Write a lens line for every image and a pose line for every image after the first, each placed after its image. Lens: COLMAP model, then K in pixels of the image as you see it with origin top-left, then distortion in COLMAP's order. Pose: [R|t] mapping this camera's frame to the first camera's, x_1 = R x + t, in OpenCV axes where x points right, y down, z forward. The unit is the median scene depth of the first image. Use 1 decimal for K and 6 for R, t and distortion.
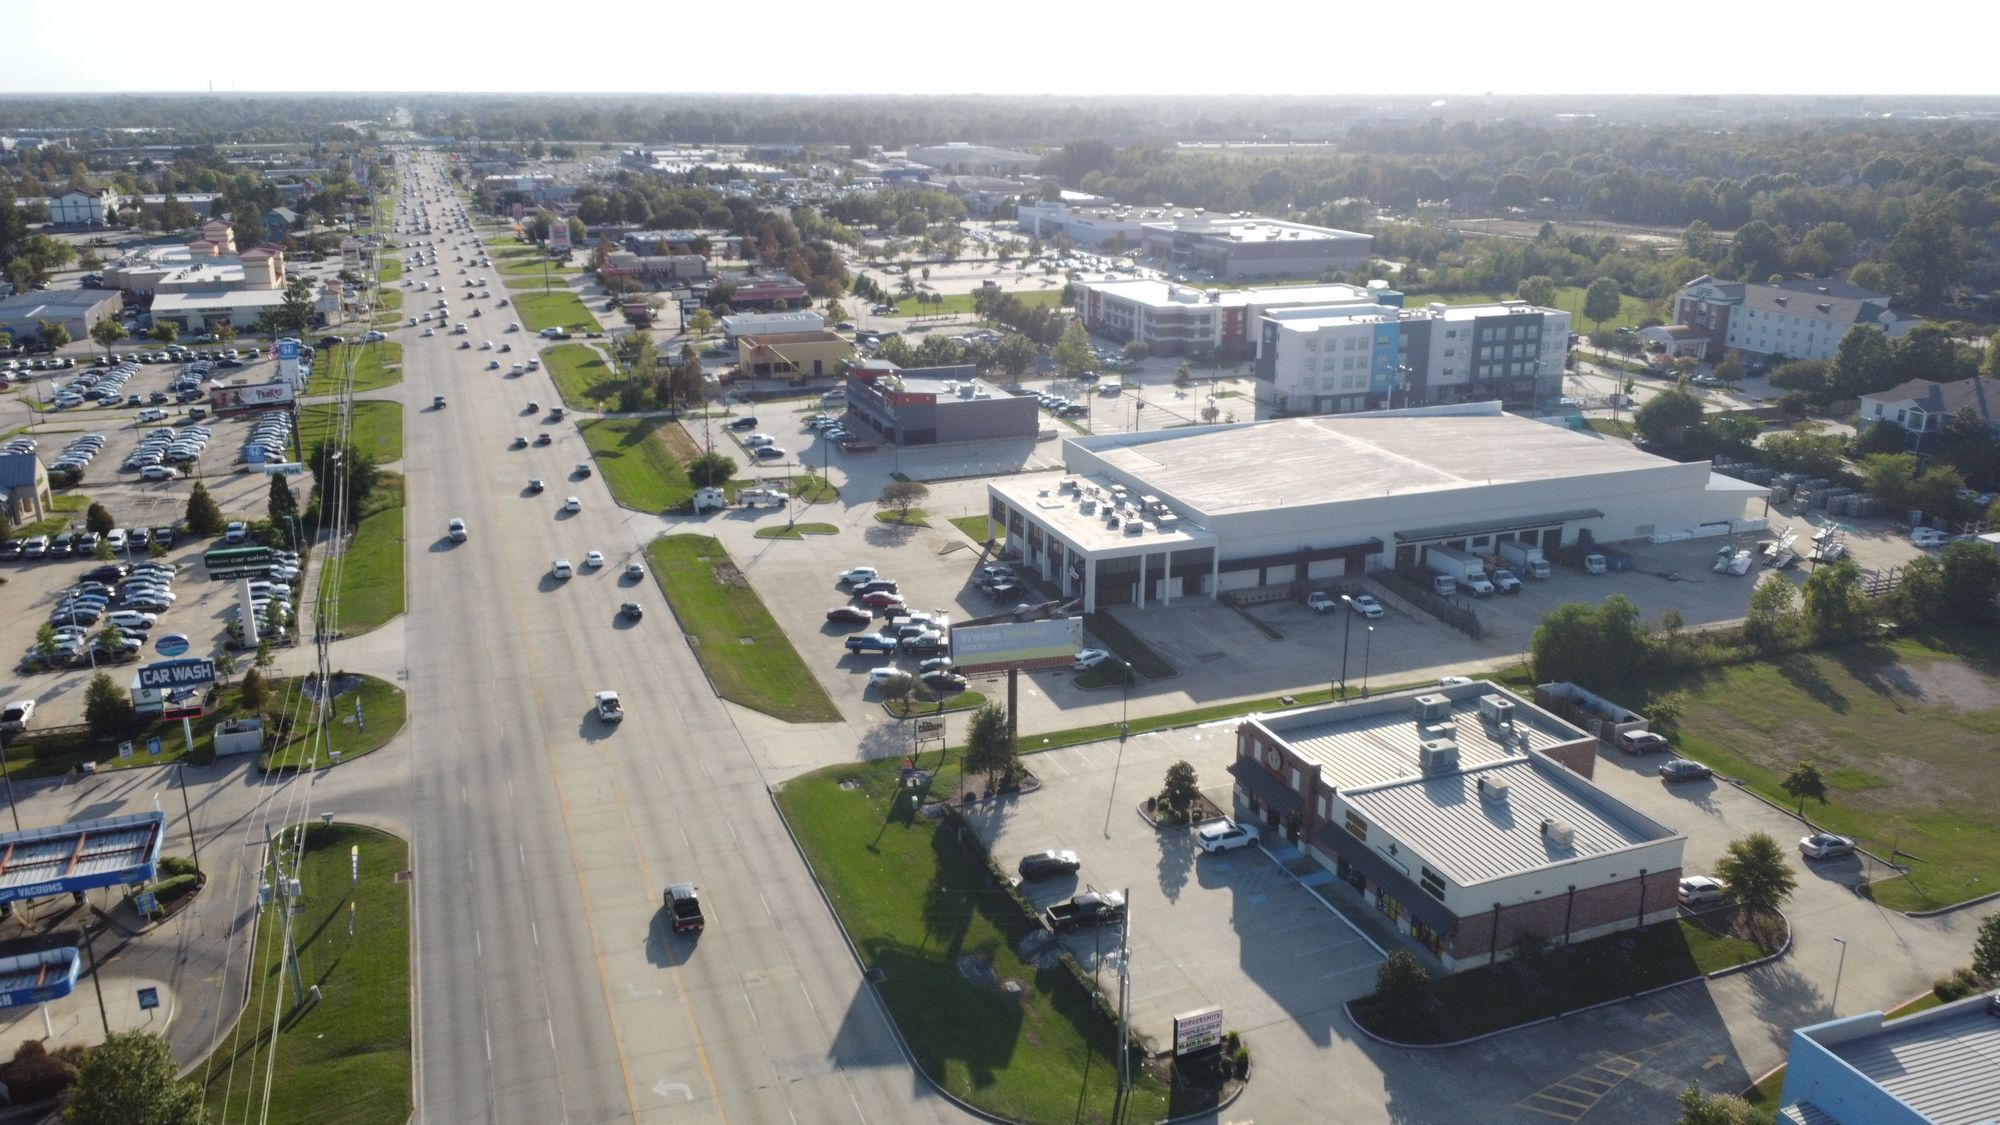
lens RADIAL K [[1512.2, 0, 997.7], [0, 1512.2, 559.3], [0, 0, 1]] dist [0.001931, -0.011408]
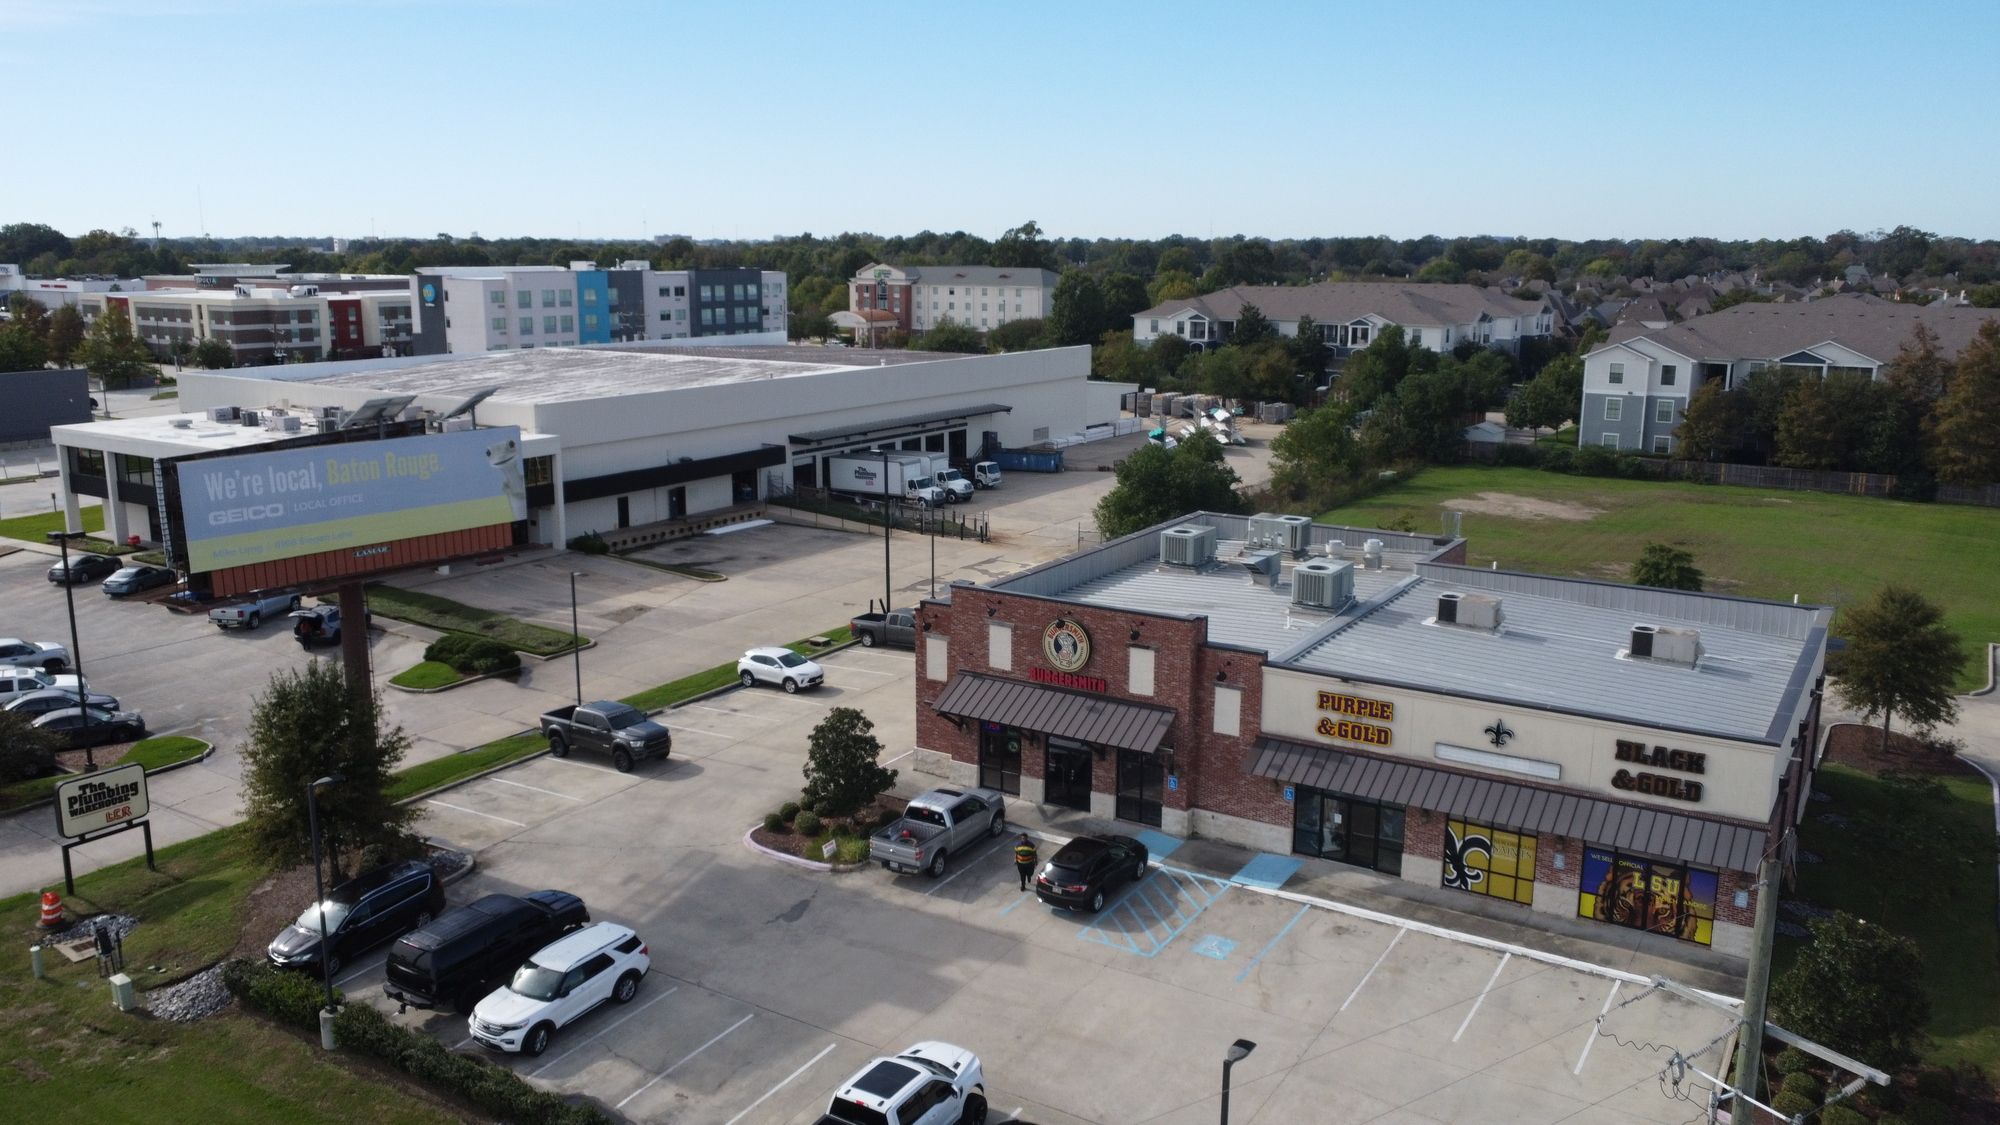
lens RADIAL K [[1512.2, 0, 1001.7], [0, 1512.2, 558.3], [0, 0, 1]] dist [0.001931, -0.011408]
pose [[0.803852, -0.116894, 0.583231, -0.056445], [0.172504, 0.984176, -0.040505, 0.078265], [-0.569267, 0.133170, 0.811296, 0.417186]]
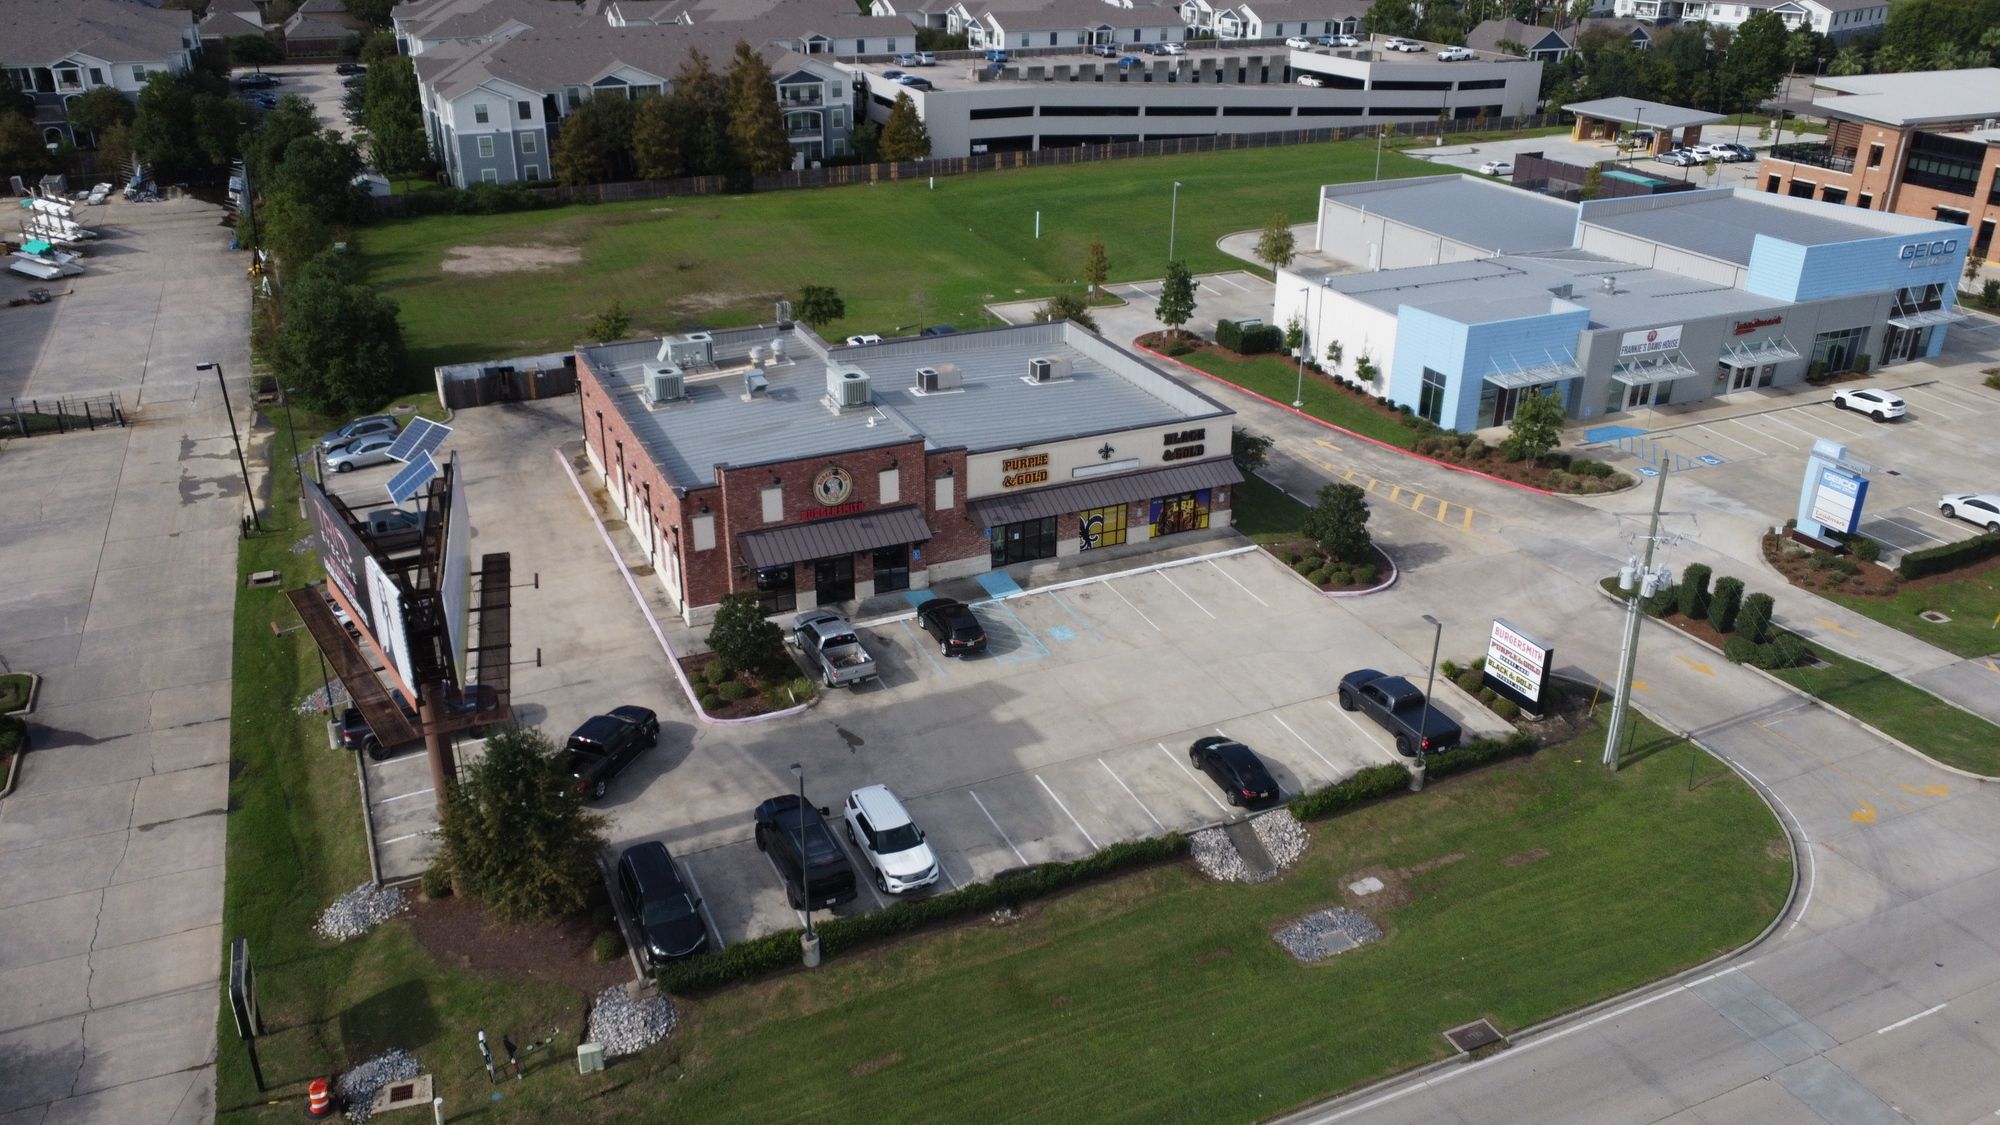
lens RADIAL K [[1512.2, 0, 1001.0], [0, 1512.2, 561.1], [0, 0, 1]] dist [0.001931, -0.011408]
pose [[-0.058822, -0.419677, 0.905766, -0.232708], [0.290034, 0.861013, 0.417776, -0.043928], [-0.955207, 0.287277, 0.071074, 0.582772]]
